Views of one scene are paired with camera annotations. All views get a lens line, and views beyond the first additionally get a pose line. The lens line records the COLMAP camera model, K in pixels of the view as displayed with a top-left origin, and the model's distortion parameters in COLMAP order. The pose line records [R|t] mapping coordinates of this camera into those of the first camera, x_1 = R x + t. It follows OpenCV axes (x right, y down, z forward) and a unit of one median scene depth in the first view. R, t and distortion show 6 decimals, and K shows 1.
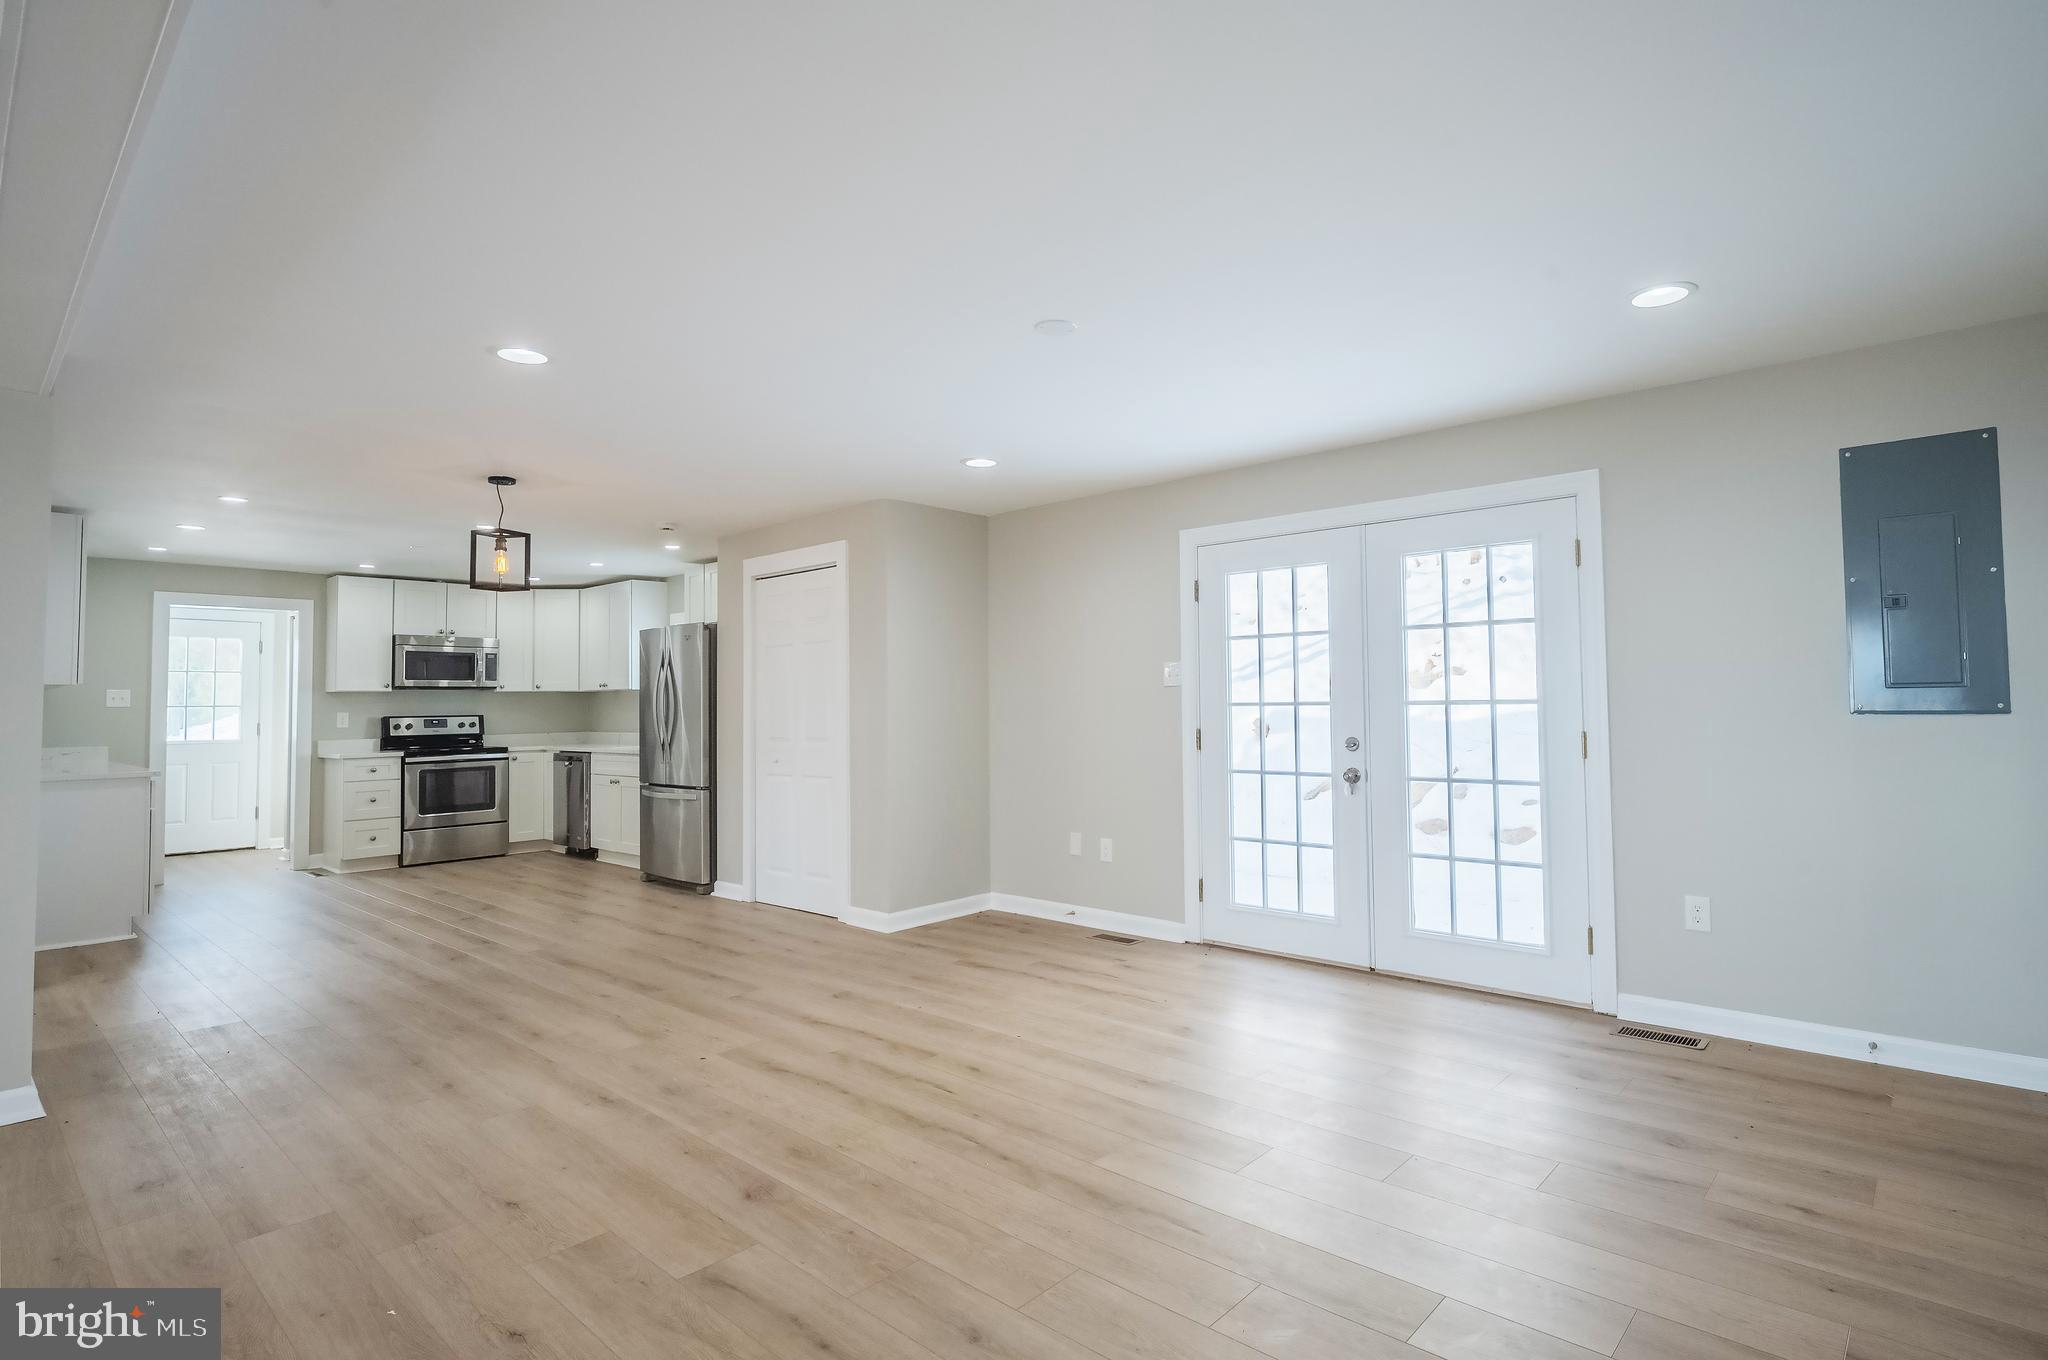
lens RADIAL K [[1015.8, 0, 1078.3], [0, 1015.8, 667.2], [0, 0, 1]] dist [0.002578, 0.000325]
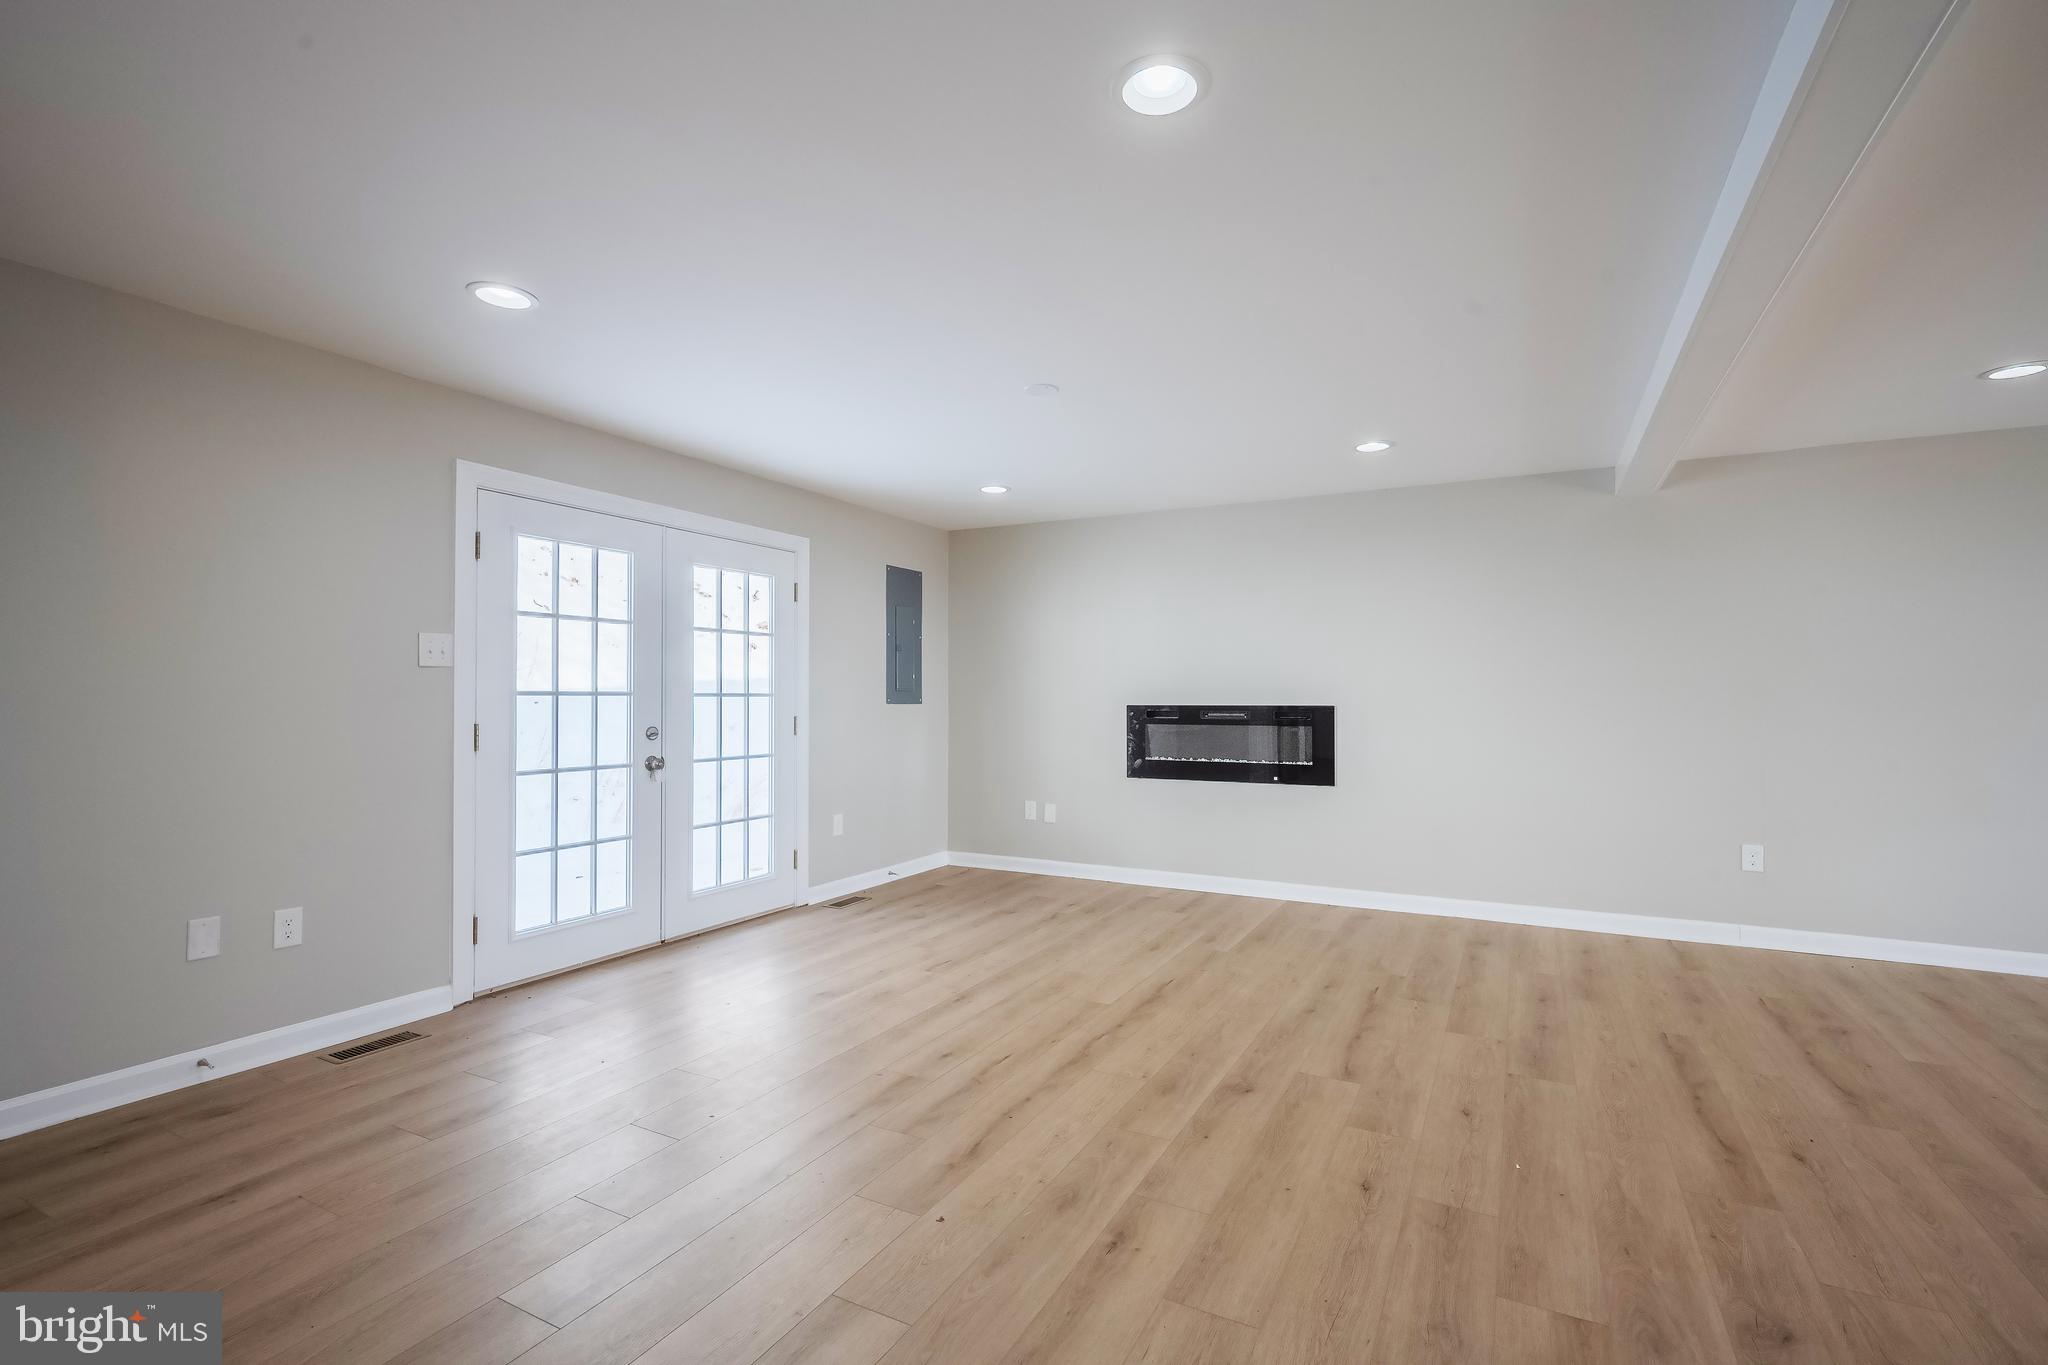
lens RADIAL K [[927.6, 0, 1033.3], [0, 927.6, 692.7], [0, 0, 1]] dist [0.003537, 0.000446]
pose [[-0.231798, 0.016122, 0.972630, -0.660791], [-0.036444, 0.999017, -0.025245, 0.038858], [-0.972081, -0.041298, -0.230982, 0.744158]]
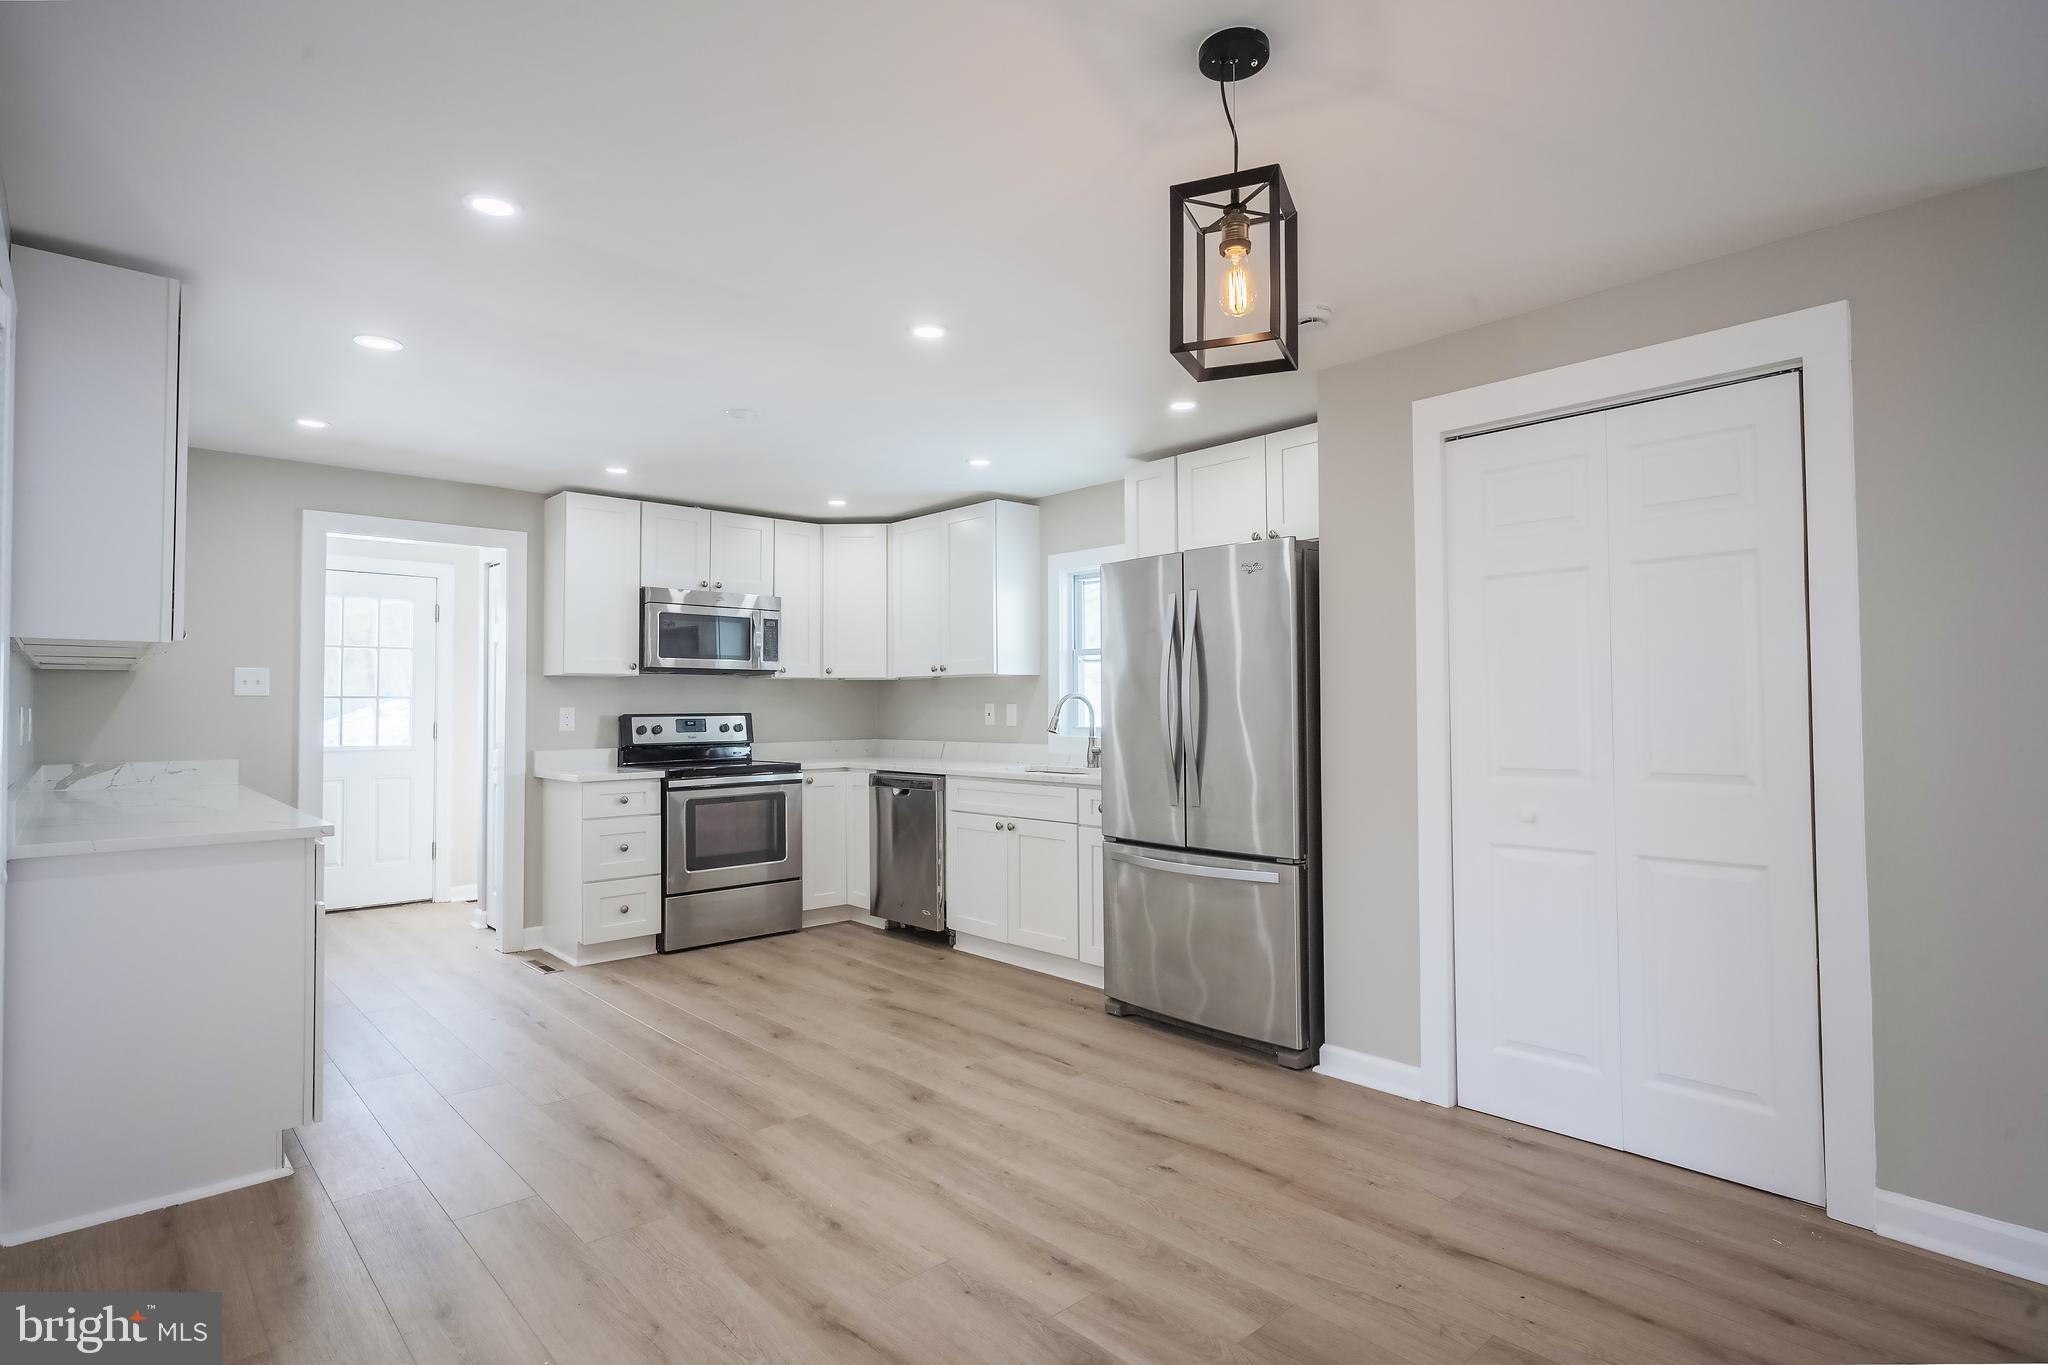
lens RADIAL K [[1029.8, 0, 1029.1], [0, 1029.8, 686.4], [0, 0, 1]] dist [0.000907, -0.000184]
pose [[0.994071, 0.006434, -0.108542, -0.577432], [-0.004523, 0.999831, 0.017842, 0.028874], [0.108638, -0.017246, 0.993932, 0.611251]]
